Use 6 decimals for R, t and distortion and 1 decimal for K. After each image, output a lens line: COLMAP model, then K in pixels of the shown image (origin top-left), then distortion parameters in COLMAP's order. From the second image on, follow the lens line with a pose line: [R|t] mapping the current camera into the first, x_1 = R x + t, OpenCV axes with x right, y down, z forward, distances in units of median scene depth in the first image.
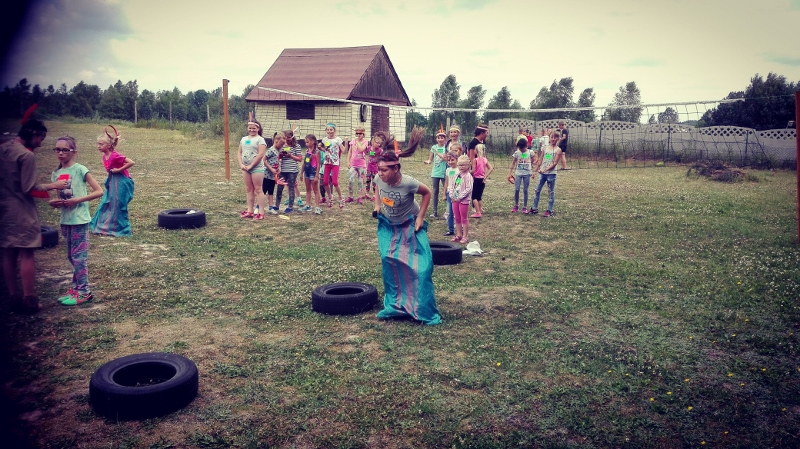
lens RADIAL K [[649.9, 0, 400.0], [0, 649.9, 224.5], [0, 0, 1]] dist [0.140909, -0.300369]
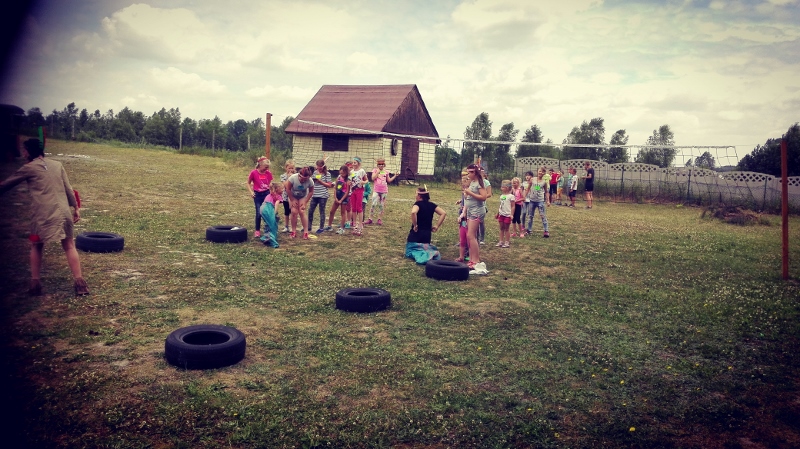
lens RADIAL K [[649.9, 0, 400.0], [0, 649.9, 224.5], [0, 0, 1]] dist [0.140909, -0.300369]
pose [[0.998131, 0.039070, -0.046985, 0.025082], [-0.041437, 0.997864, -0.050507, 0.023942], [0.044911, 0.052359, 0.997618, -0.146163]]
